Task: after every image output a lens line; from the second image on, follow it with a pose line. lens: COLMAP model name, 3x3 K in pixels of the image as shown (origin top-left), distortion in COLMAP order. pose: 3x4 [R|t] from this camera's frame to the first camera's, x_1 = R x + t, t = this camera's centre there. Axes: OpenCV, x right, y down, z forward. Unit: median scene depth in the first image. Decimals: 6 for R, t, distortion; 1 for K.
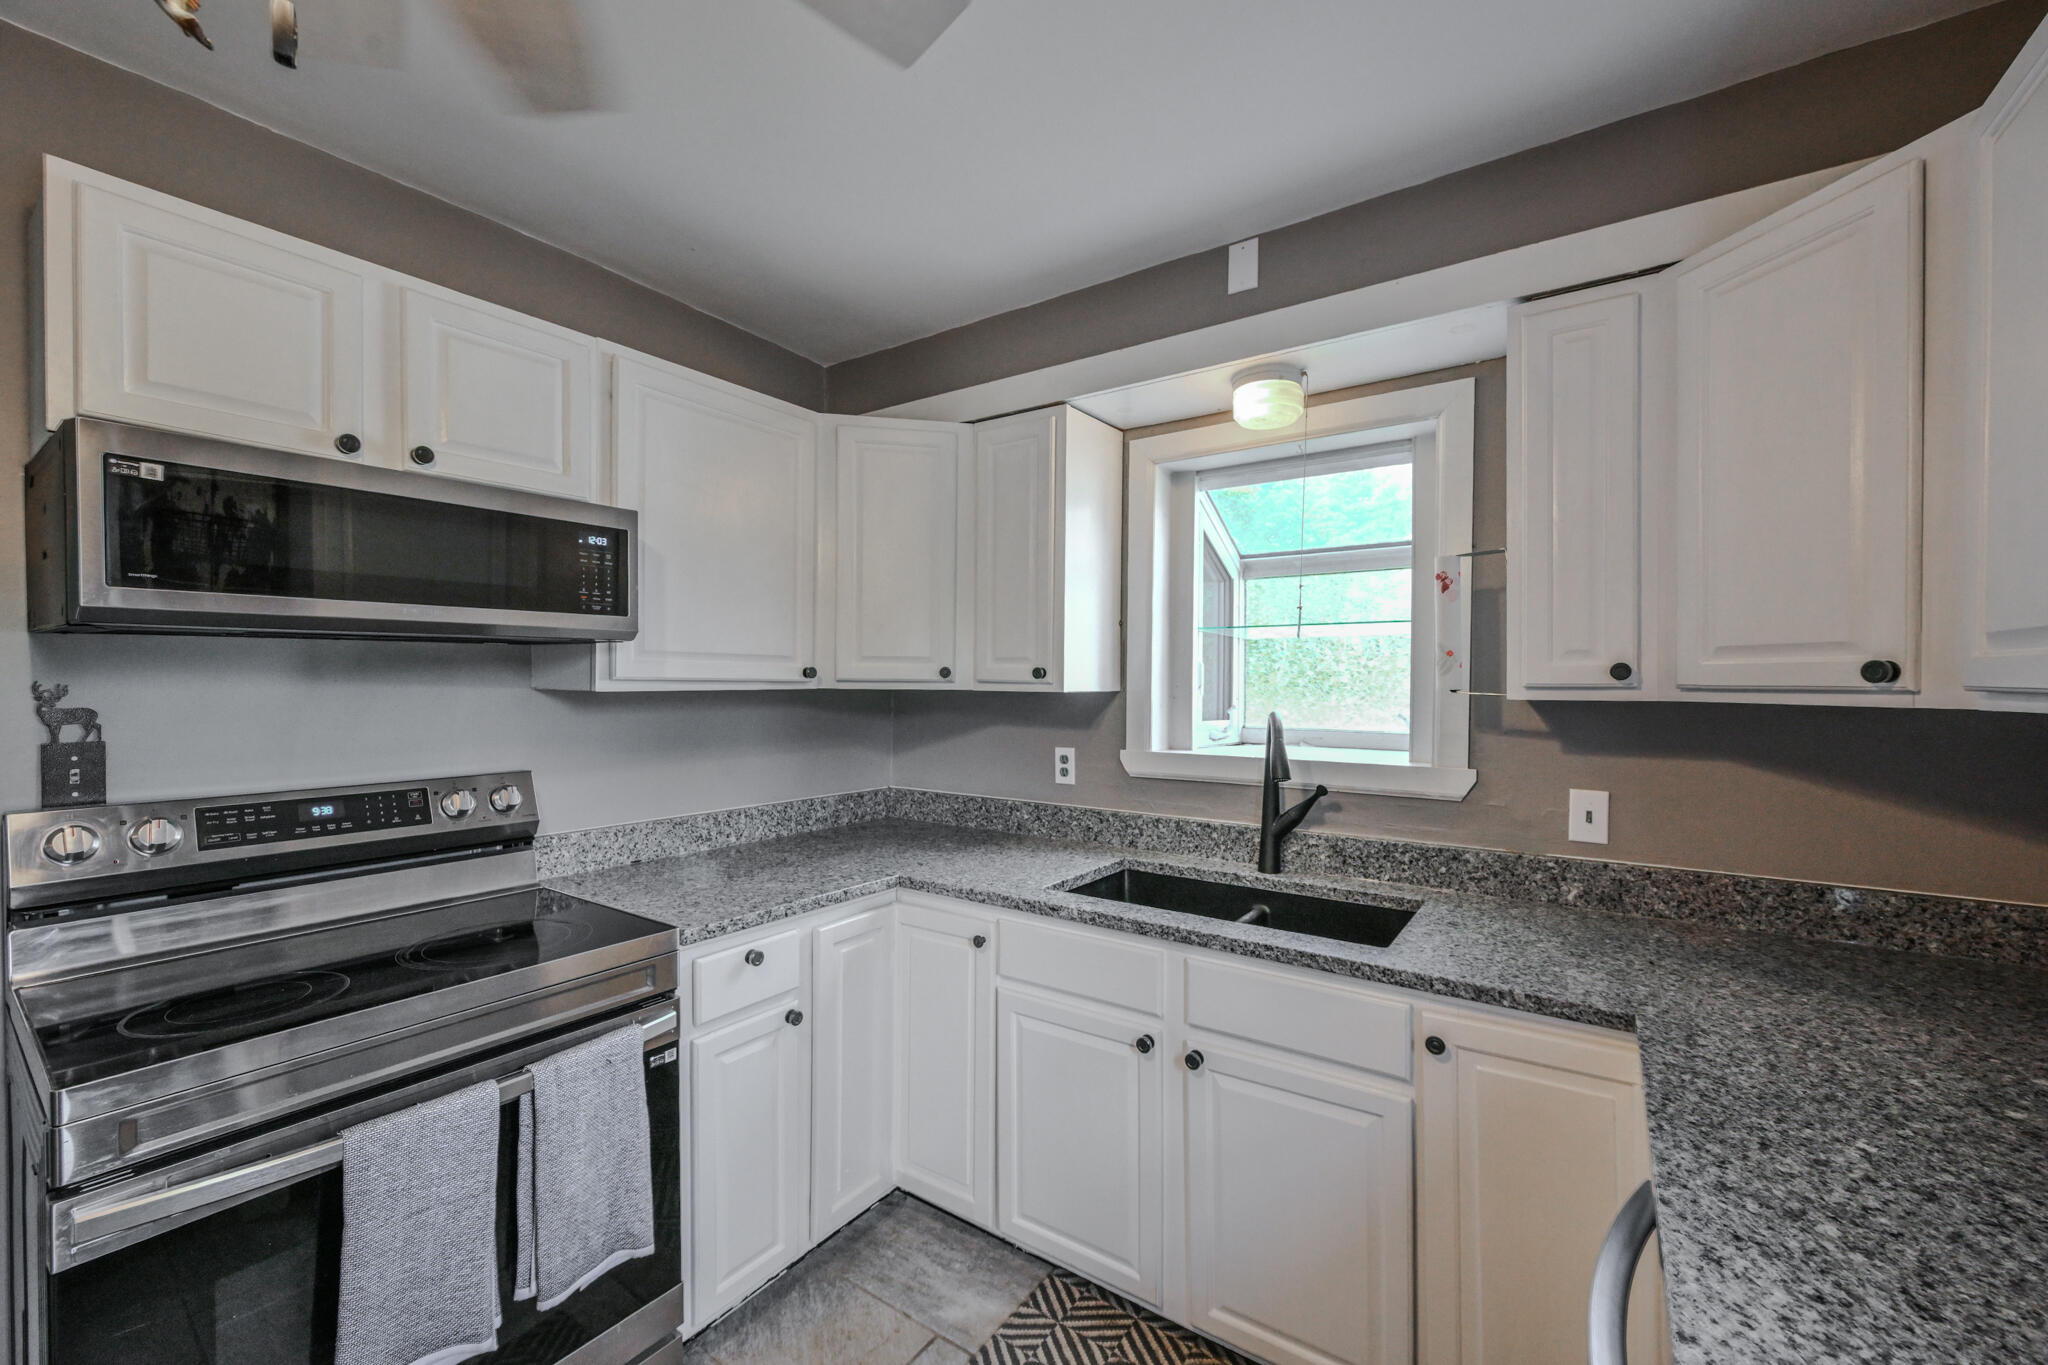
lens RADIAL K [[807.8, 0, 1074.4], [0, 807.8, 674.3], [0, 0, 1]] dist [-0.001448, -0.000655]
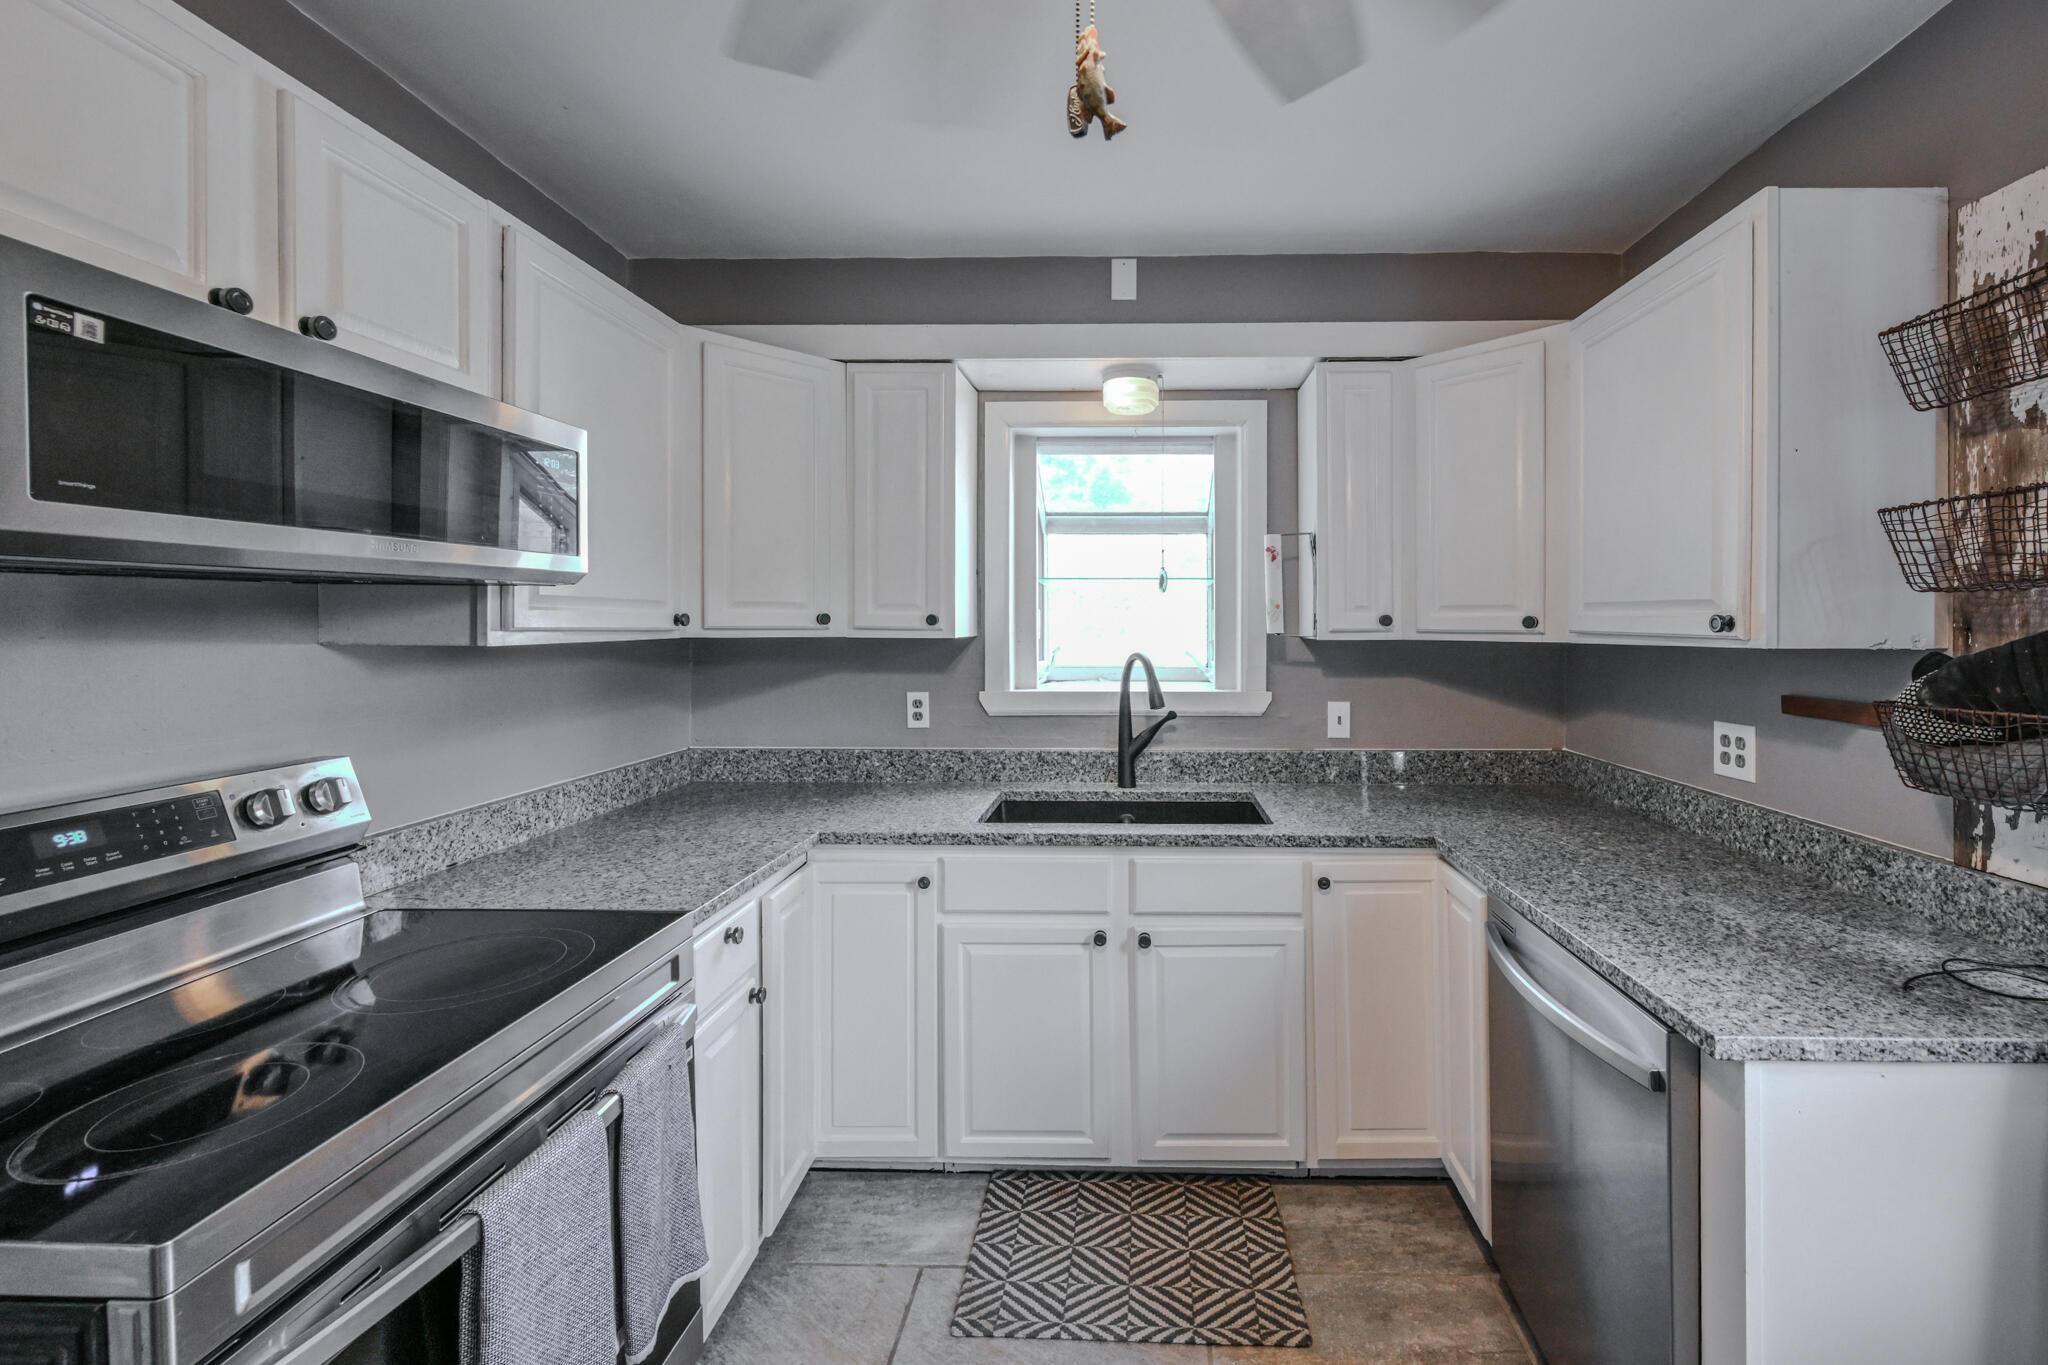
lens RADIAL K [[879.7, 0, 1061.6], [0, 879.7, 607.9], [0, 0, 1]] dist [-0.001968, 0.000631]
pose [[0.831828, 0.004850, 0.555013, -0.658610], [-0.003357, 0.999987, -0.003708, -0.016774], [-0.555024, 0.001222, 0.831833, -0.031701]]
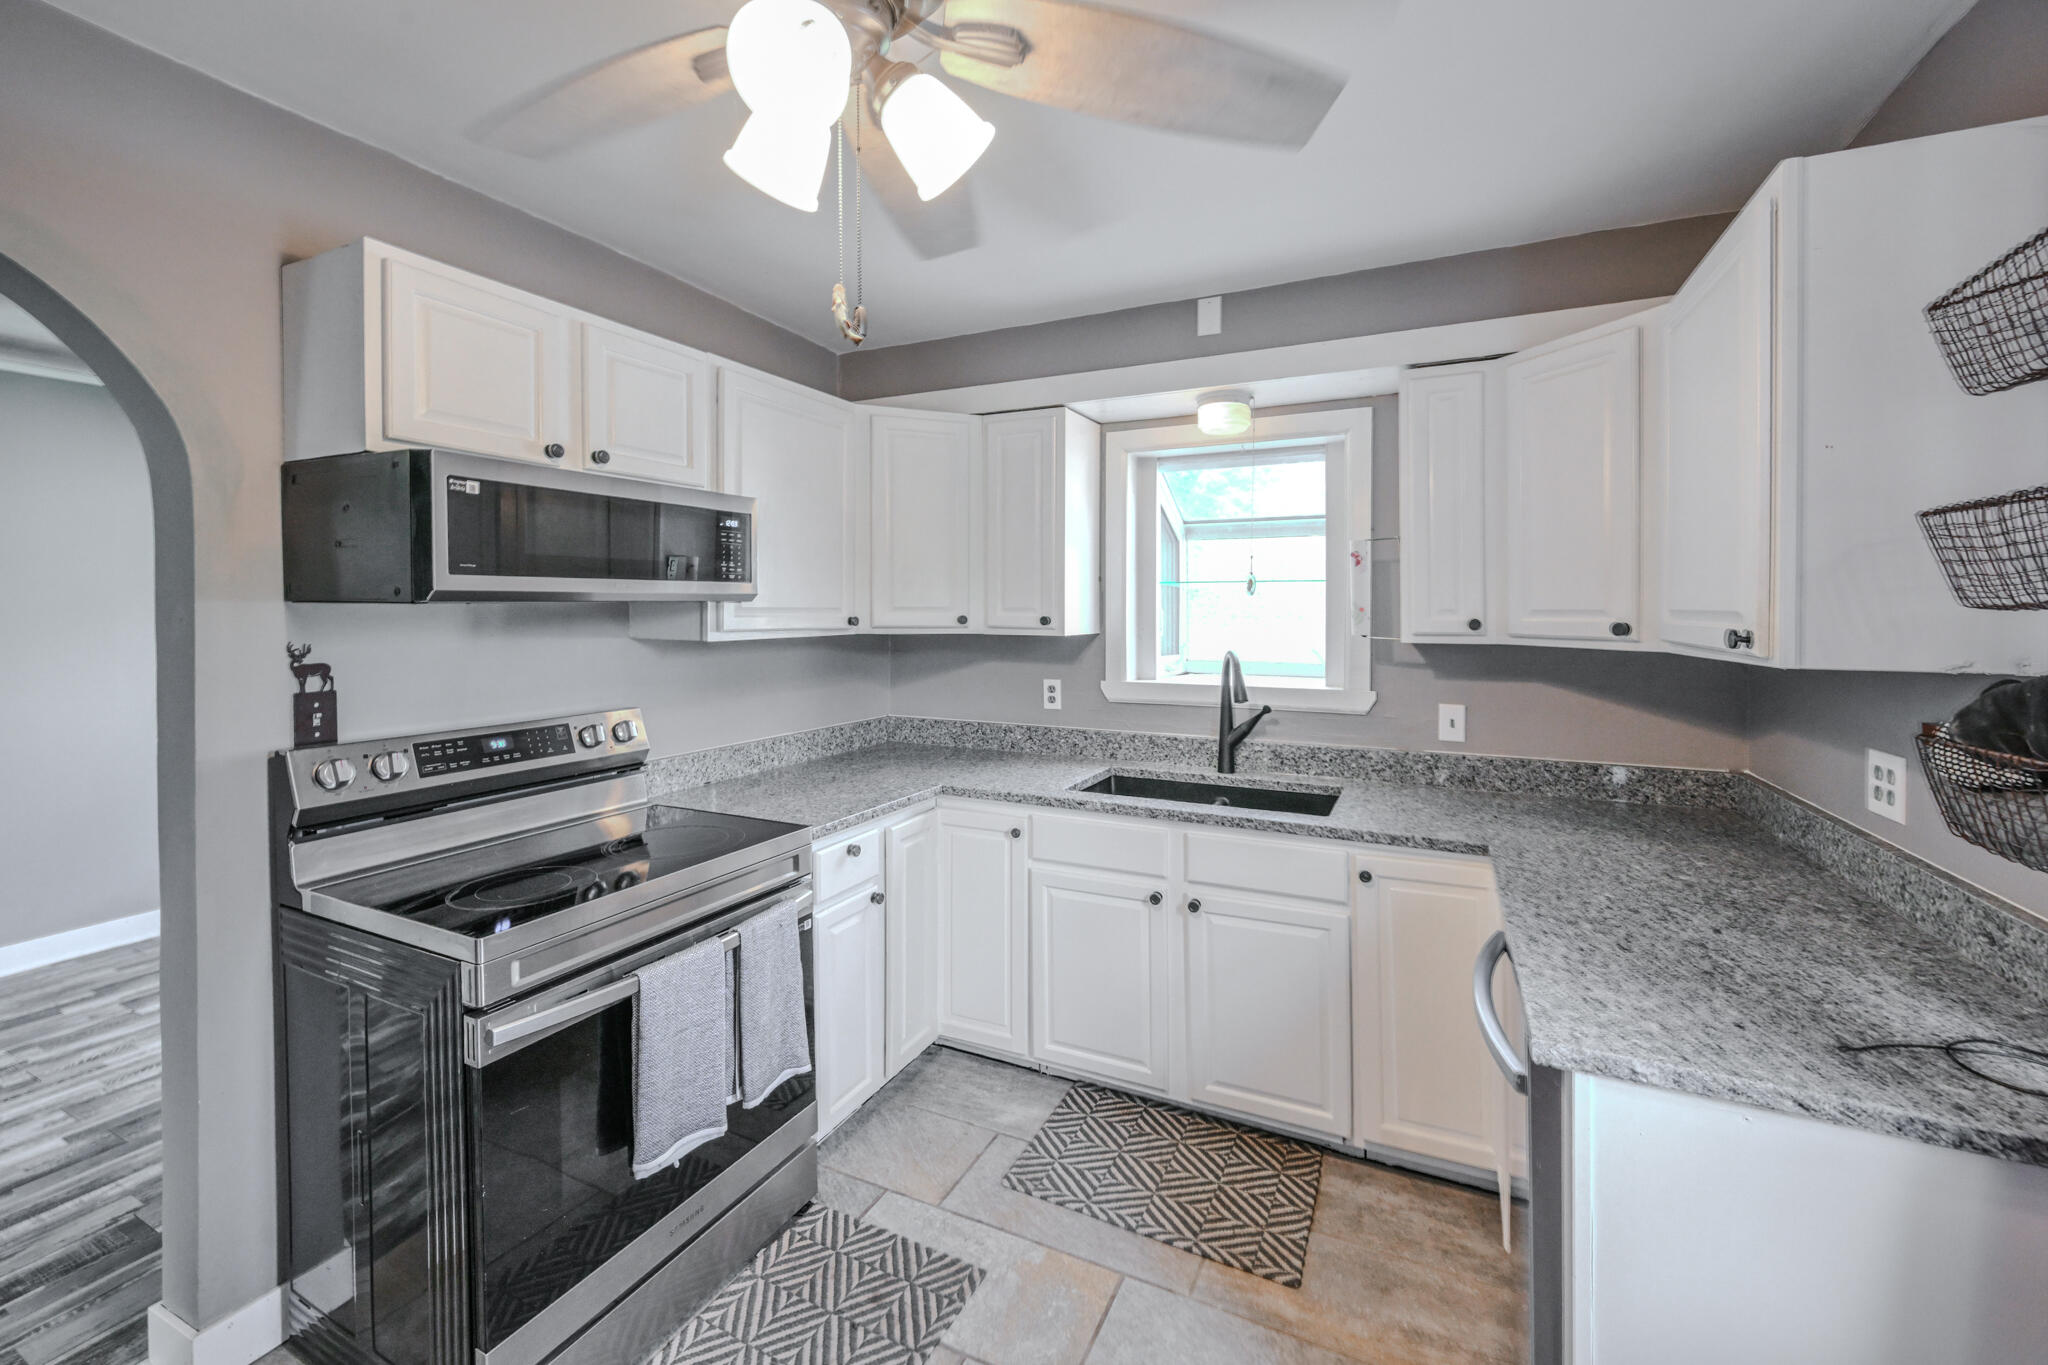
lens RADIAL K [[879.7, 0, 1030.1], [0, 879.7, 584.4], [0, 0, 1]] dist [-0.001968, 0.000631]
pose [[0.988251, -0.000456, 0.152842, -0.342296], [0.001804, 0.999961, -0.008678, -0.057695], [-0.152832, 0.008852, 0.988213, -0.429641]]
